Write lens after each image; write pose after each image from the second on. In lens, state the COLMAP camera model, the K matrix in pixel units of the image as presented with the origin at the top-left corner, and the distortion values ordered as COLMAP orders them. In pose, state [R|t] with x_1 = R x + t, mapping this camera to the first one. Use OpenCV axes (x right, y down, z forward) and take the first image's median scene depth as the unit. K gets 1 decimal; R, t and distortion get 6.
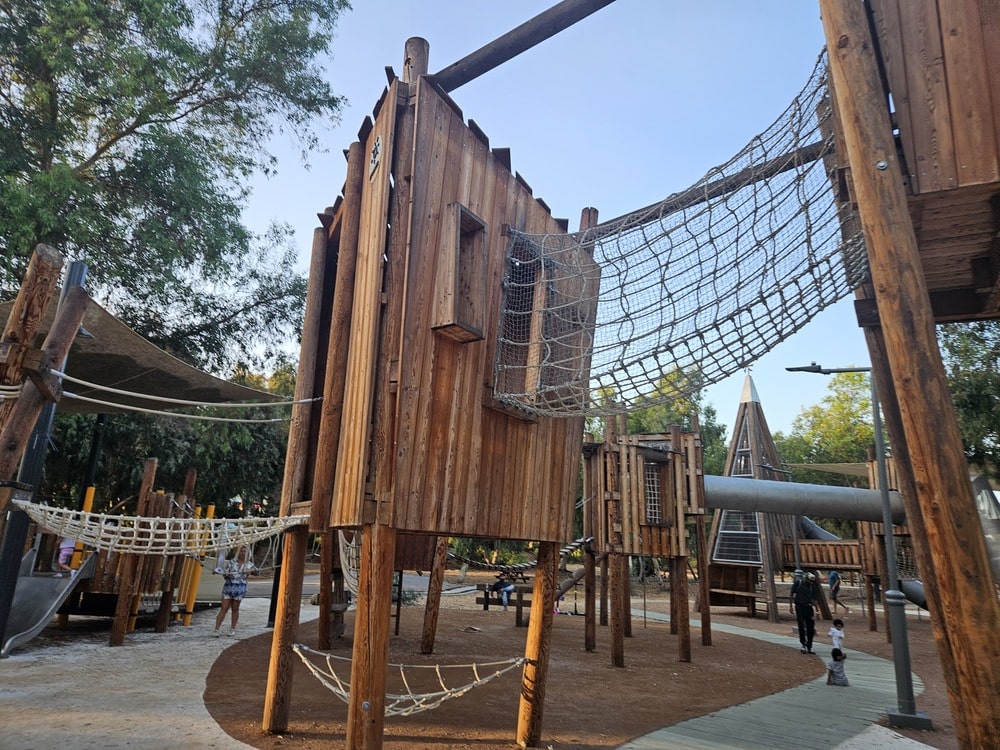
lens RADIAL K [[644.8, 0, 495.0], [0, 644.8, 359.0], [0, 0, 1]] dist [0.109163, -0.087146]
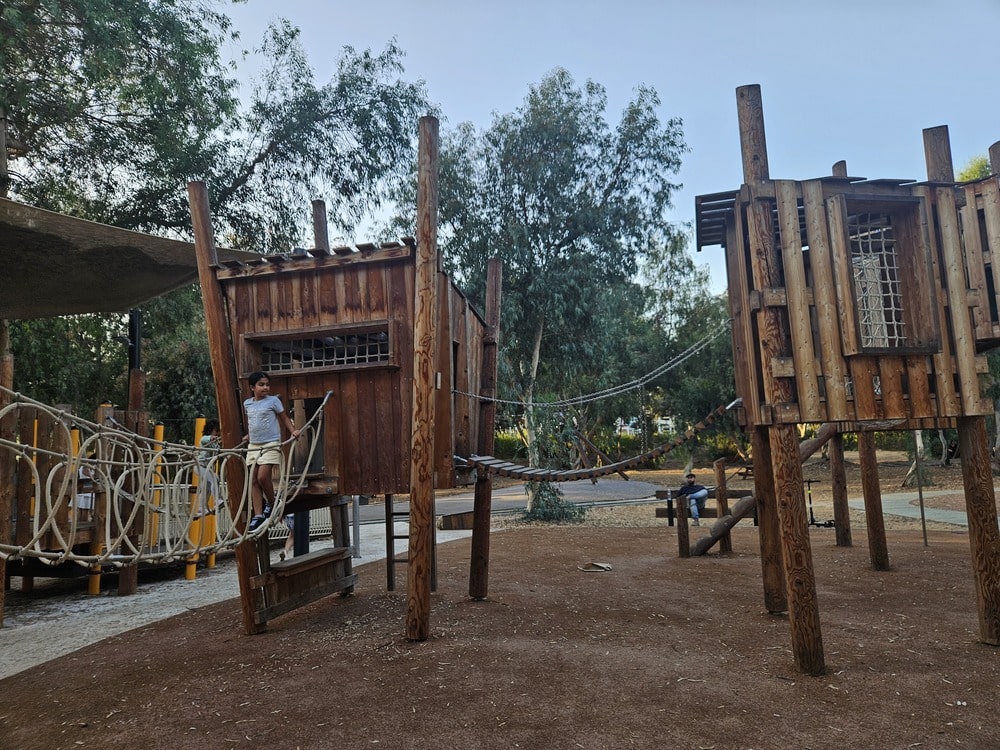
lens RADIAL K [[674.7, 0, 500.0], [0, 674.7, 375.0], [0, 0, 1]] dist [0.045323, 0.001021]
pose [[0.933823, -0.126760, -0.334525, 0.151435], [0.180227, 0.974476, 0.133849, 0.158272], [0.309019, -0.185282, 0.932833, 0.489704]]
